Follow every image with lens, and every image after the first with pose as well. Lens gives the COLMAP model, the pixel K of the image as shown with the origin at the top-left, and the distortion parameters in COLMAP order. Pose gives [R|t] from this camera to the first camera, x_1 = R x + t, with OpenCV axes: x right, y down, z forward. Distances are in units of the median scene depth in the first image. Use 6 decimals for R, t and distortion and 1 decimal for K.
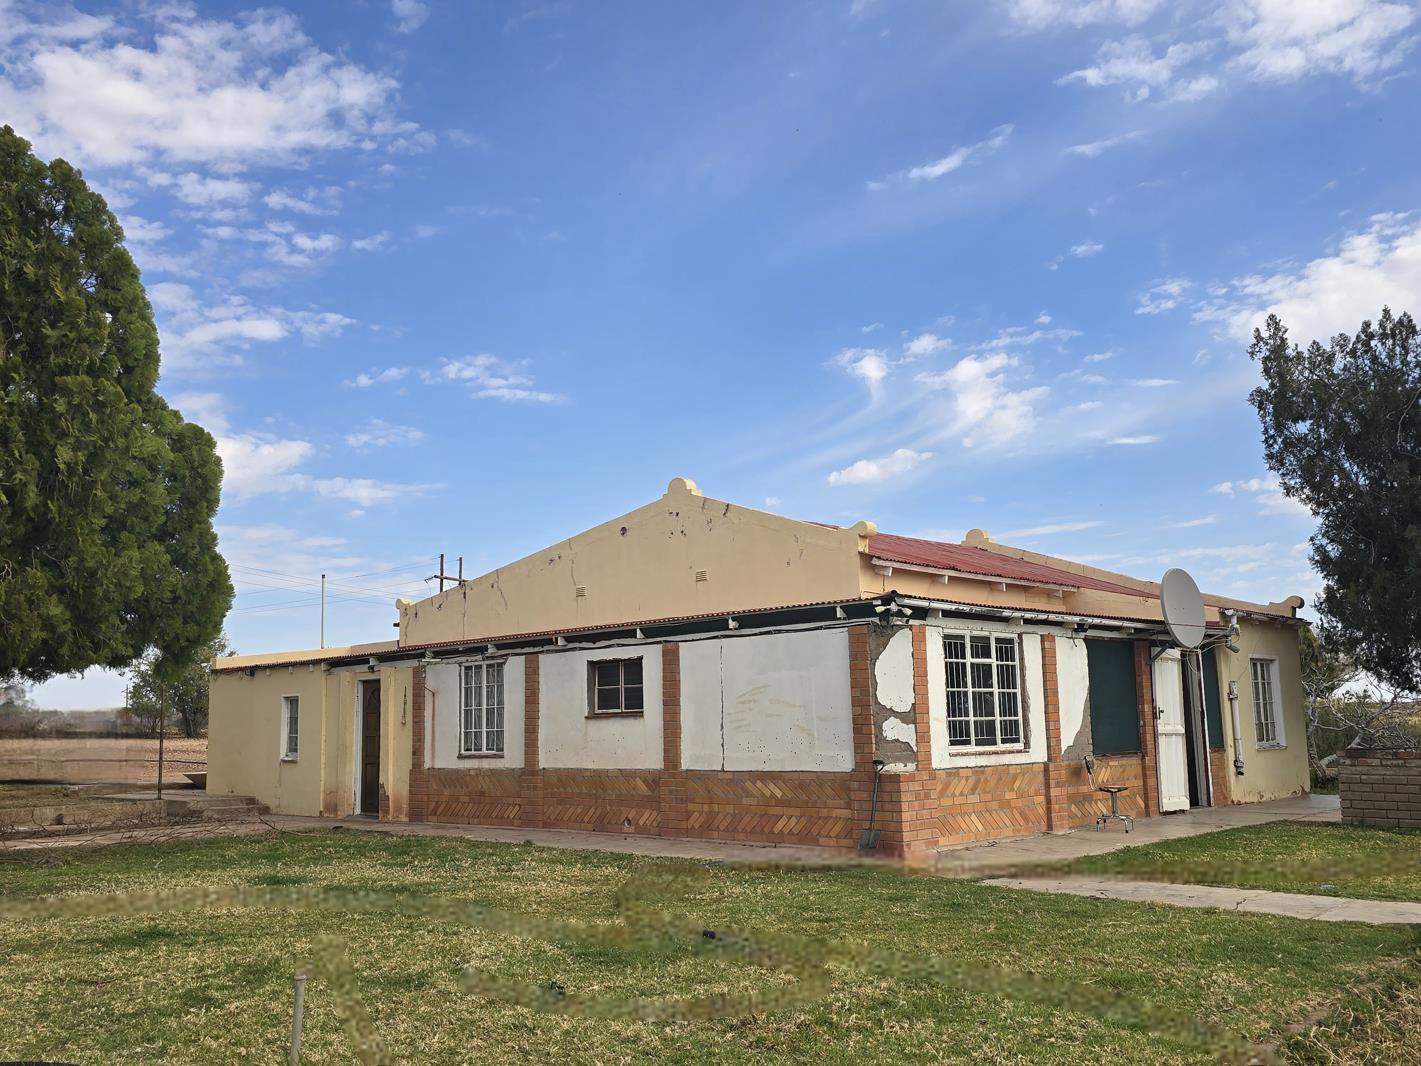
lens RADIAL K [[1223.1, 0, 712.6], [0, 1223.1, 536.8], [0, 0, 1]] dist [0.049008, -0.011660]
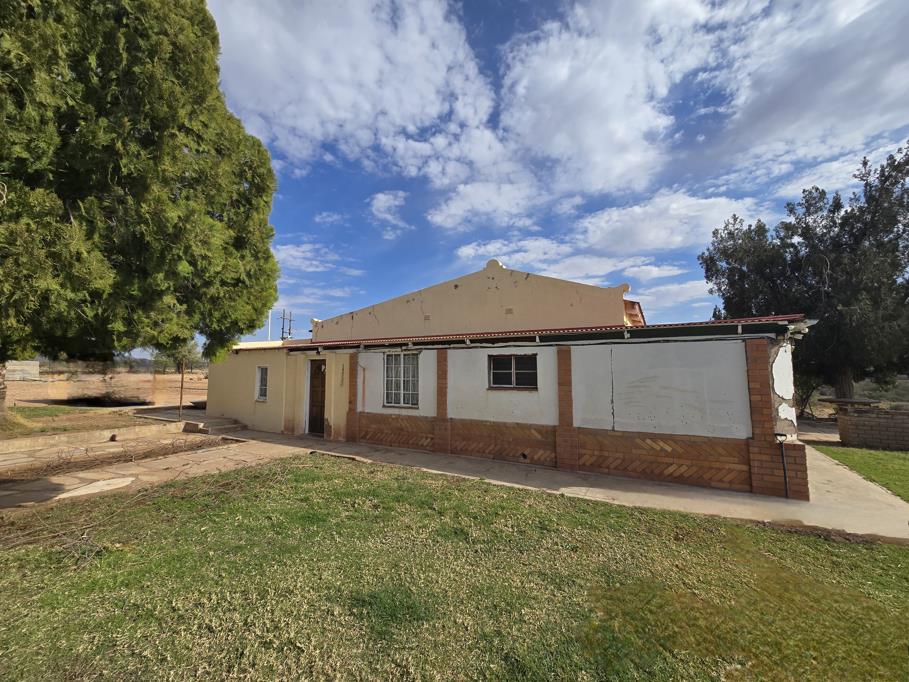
lens RADIAL K [[370.5, 0, 451.1], [0, 370.5, 335.4], [0, 0, 1]] dist [0.004067, -0.000277]
pose [[0.970602, 0.042147, 0.236972, -0.263137], [-0.055555, 0.997194, 0.050187, 0.052239], [-0.234191, -0.061877, 0.970219, 0.521702]]
